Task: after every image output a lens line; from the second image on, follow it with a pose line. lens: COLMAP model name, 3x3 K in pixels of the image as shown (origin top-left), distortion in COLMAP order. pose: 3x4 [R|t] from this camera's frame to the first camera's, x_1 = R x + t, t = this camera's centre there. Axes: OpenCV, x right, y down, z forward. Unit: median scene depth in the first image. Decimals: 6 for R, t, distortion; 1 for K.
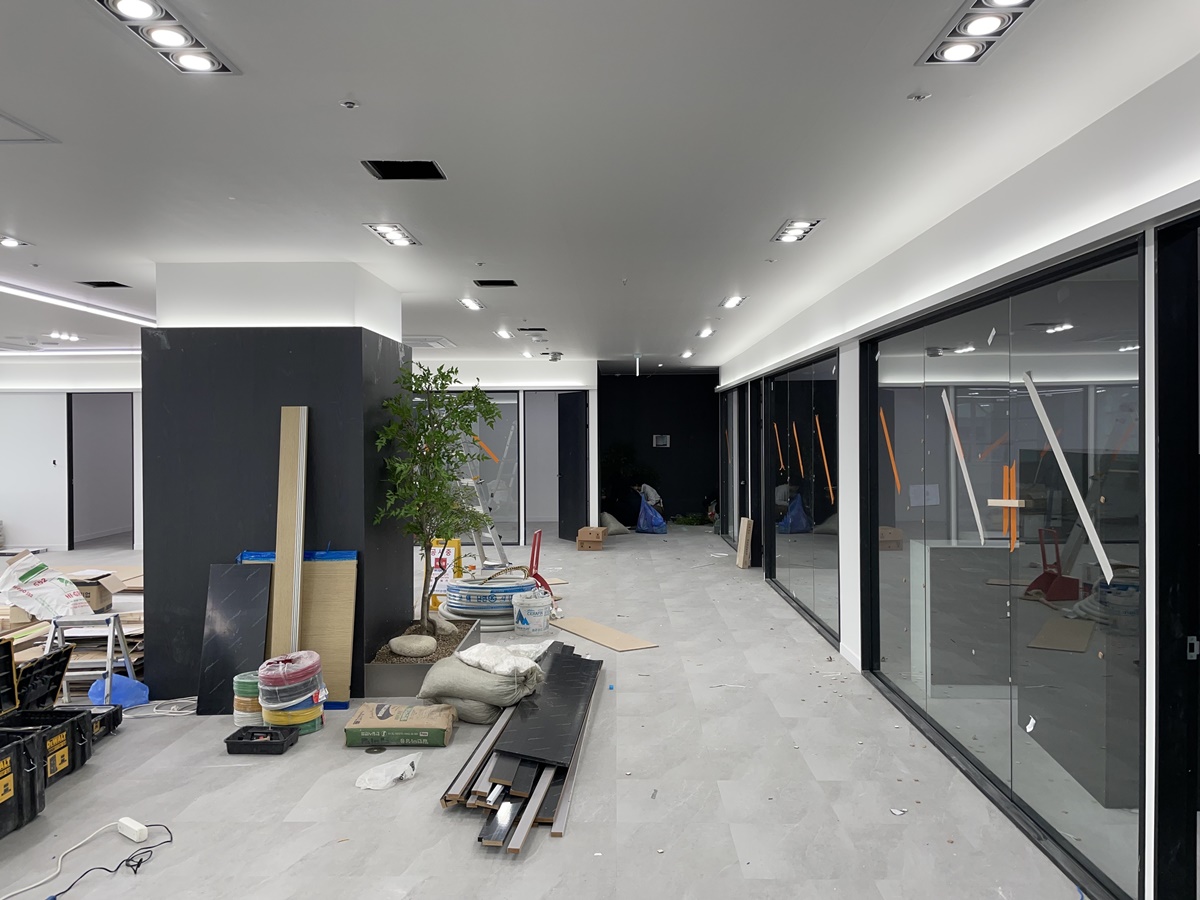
lens RADIAL K [[936.2, 0, 604.1], [0, 936.2, 450.0], [0, 0, 1]] dist [0.033898, -0.011669]
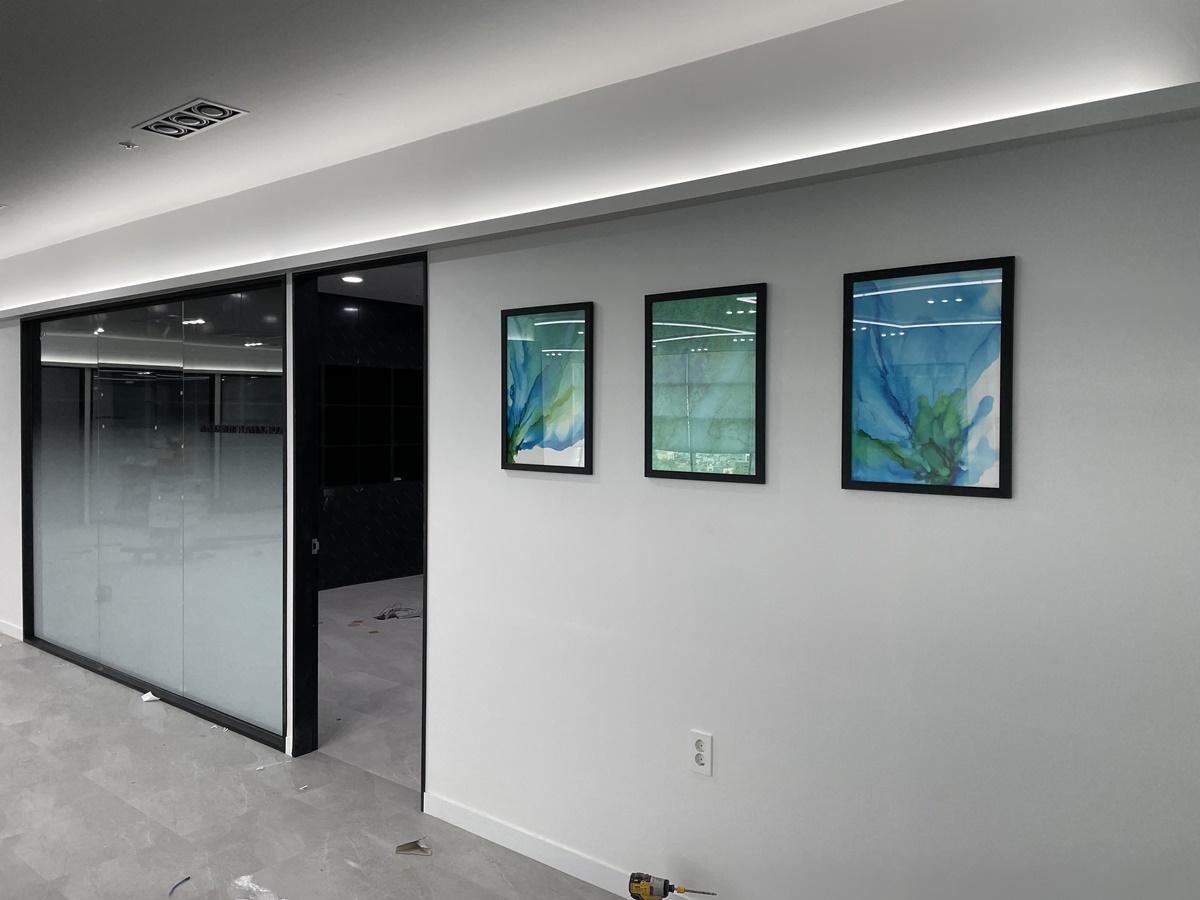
lens RADIAL K [[936.2, 0, 602.5], [0, 936.2, 446.5], [0, 0, 1]] dist [0.033898, -0.011669]
pose [[0.640623, -0.009147, 0.767801, -0.193861], [0.000442, 0.999933, 0.011544, 0.019782], [-0.767856, -0.007056, 0.640584, -0.261553]]
